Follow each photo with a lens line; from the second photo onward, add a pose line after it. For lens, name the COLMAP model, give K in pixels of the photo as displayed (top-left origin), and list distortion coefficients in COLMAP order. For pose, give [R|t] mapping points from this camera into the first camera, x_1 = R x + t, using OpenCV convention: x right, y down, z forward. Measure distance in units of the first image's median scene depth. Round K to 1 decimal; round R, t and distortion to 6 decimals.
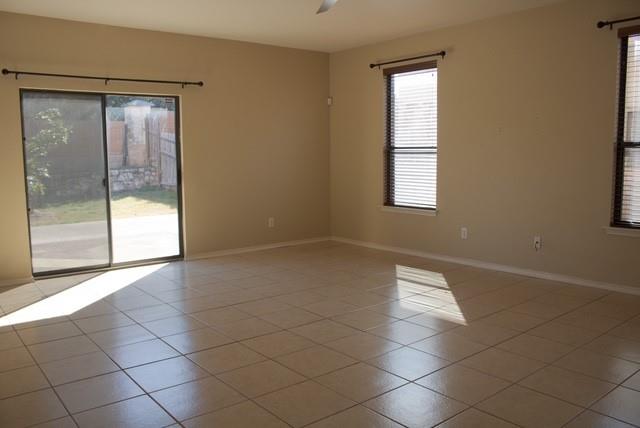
lens RADIAL K [[536.0, 0, 324.0], [0, 536.0, 215.2], [0, 0, 1]] dist [-0.072029, 0.019491]
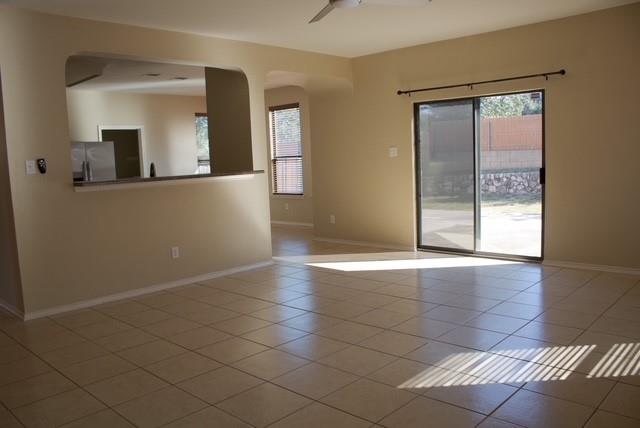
lens RADIAL K [[536.0, 0, 321.3], [0, 536.0, 214.1], [0, 0, 1]] dist [-0.072029, 0.019491]
pose [[0.153578, 0.111778, -0.981794, 0.595162], [-0.083900, 0.991468, 0.099755, -0.064462], [0.984568, 0.067052, 0.161646, 0.471341]]
